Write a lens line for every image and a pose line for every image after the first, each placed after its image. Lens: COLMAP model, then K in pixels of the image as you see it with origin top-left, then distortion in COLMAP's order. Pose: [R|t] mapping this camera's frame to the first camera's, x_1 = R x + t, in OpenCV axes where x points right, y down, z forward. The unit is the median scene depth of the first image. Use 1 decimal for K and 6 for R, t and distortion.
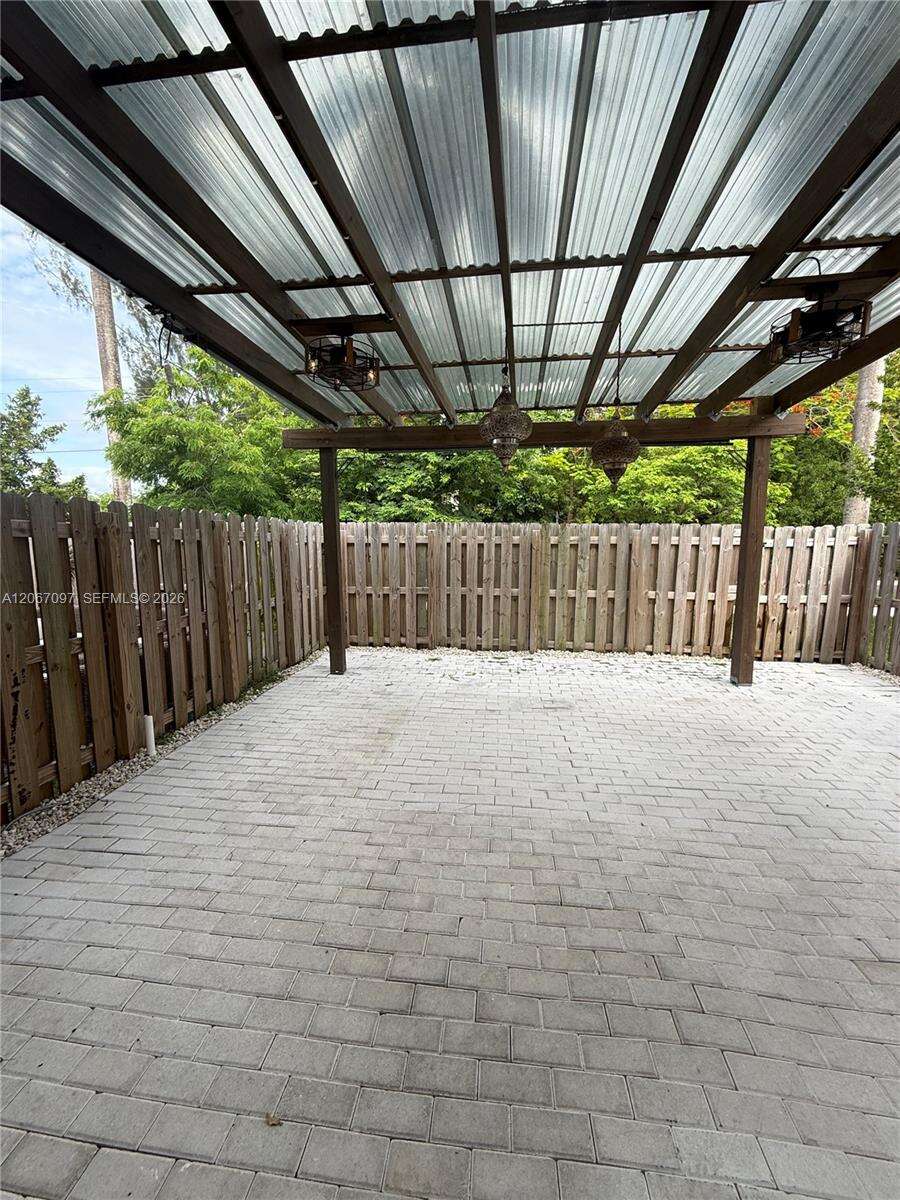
lens RADIAL K [[482.1, 0, 449.6], [0, 482.1, 595.6], [0, 0, 1]] dist [-0.003439, 0.000446]
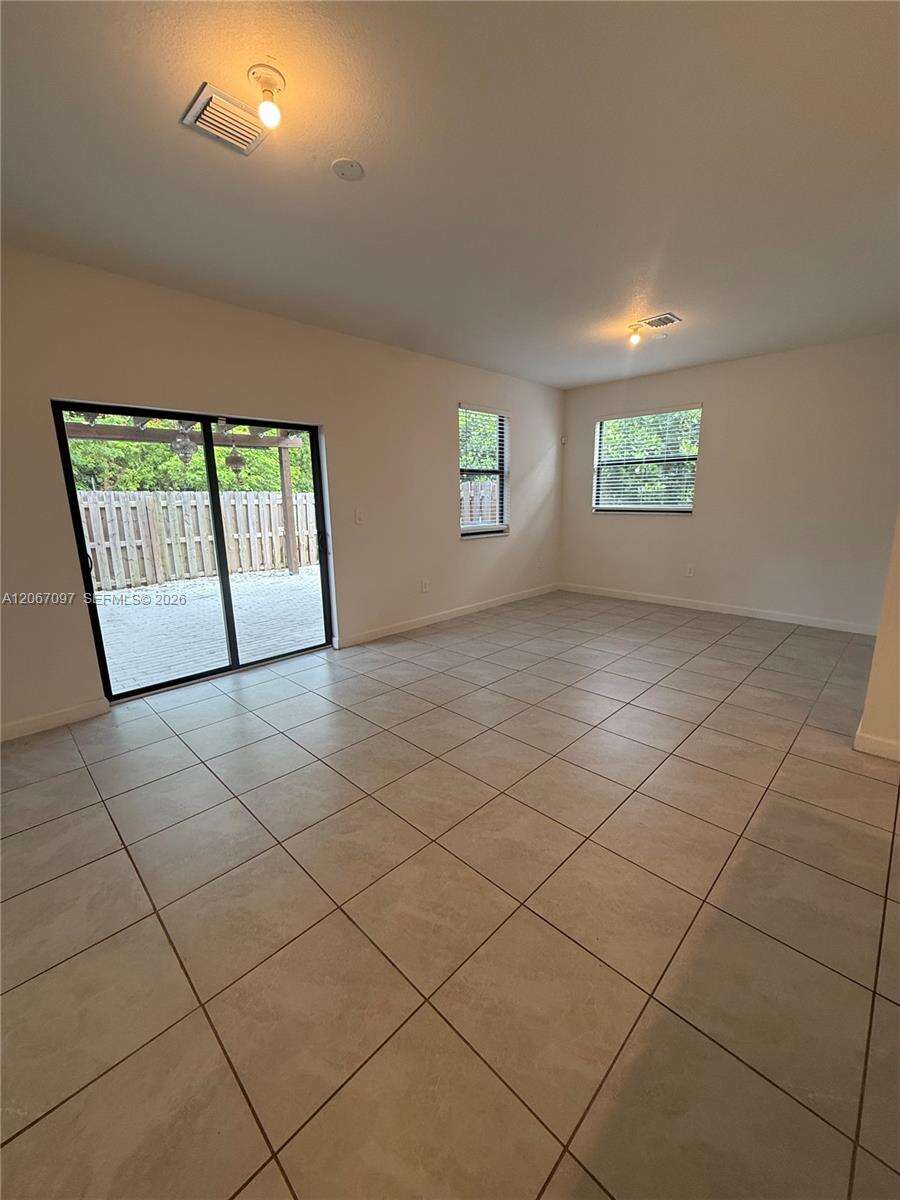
lens RADIAL K [[482.1, 0, 451.4], [0, 482.1, 595.0], [0, 0, 1]] dist [-0.003439, 0.000446]
pose [[0.616239, -0.166770, 0.769700, -0.401362], [0.114211, 0.985915, 0.122178, 0.075585], [-0.779234, 0.012617, 0.626606, -0.554641]]
